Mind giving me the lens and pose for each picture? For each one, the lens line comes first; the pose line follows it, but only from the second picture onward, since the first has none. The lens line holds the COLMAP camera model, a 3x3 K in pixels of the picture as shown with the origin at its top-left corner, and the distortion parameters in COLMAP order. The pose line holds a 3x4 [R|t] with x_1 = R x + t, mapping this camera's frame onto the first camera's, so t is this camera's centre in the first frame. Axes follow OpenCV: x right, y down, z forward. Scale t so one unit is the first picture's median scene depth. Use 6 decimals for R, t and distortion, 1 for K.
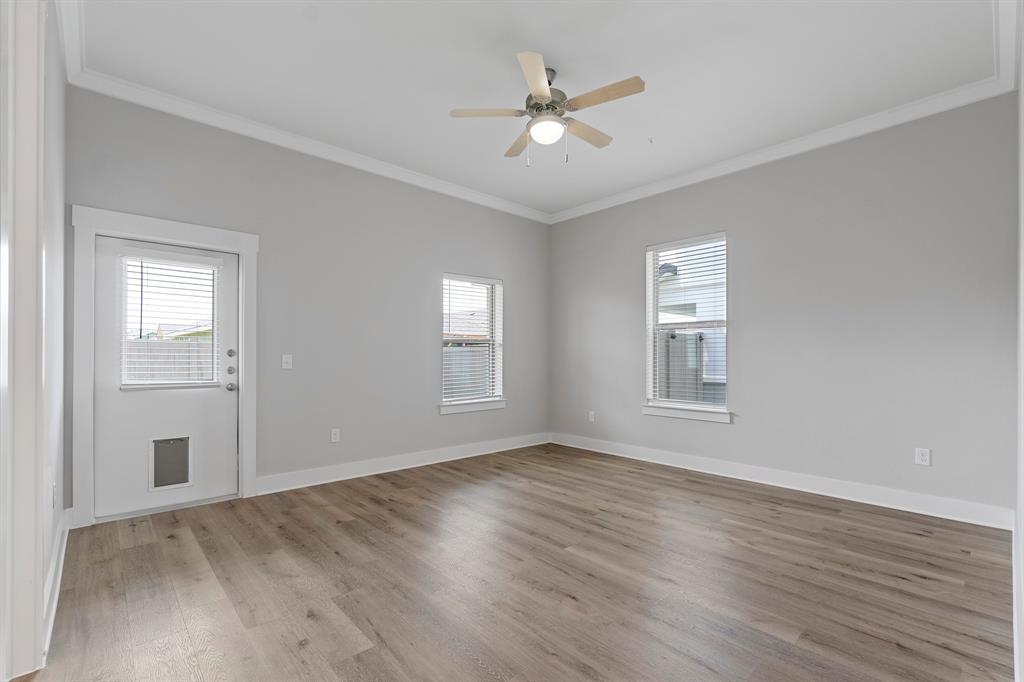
lens RADIAL K [[451.3, 0, 507.4], [0, 451.3, 355.3], [0, 0, 1]] dist [0.001781, 0.000194]
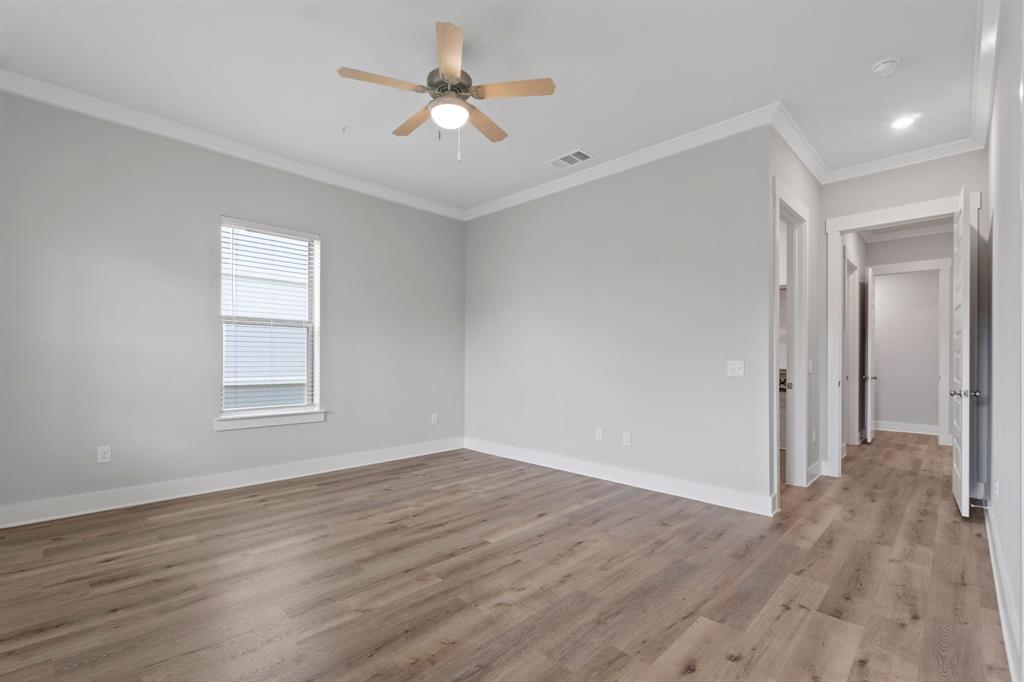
lens RADIAL K [[451.3, 0, 507.4], [0, 451.3, 355.3], [0, 0, 1]] dist [0.001781, 0.000194]
pose [[-0.050319, 0.007095, 0.998708, -0.728663], [-0.011755, 0.999901, -0.007696, 0.001806], [-0.998664, -0.012127, -0.050231, 0.803363]]
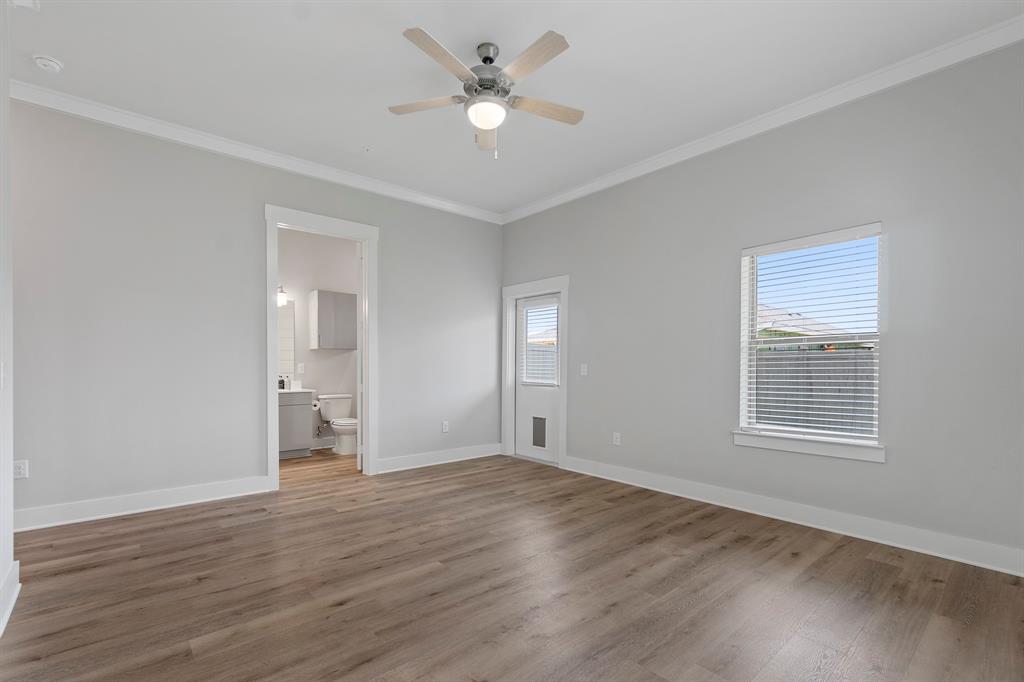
lens RADIAL K [[461.6, 0, 507.4], [0, 461.6, 378.2], [0, 0, 1]] dist [0.002586, 0.000513]
pose [[-0.026388, 0.024124, -0.999361, 0.873835], [0.000126, 0.999709, 0.024129, 0.007131], [0.999652, 0.000510, -0.026384, 0.926280]]
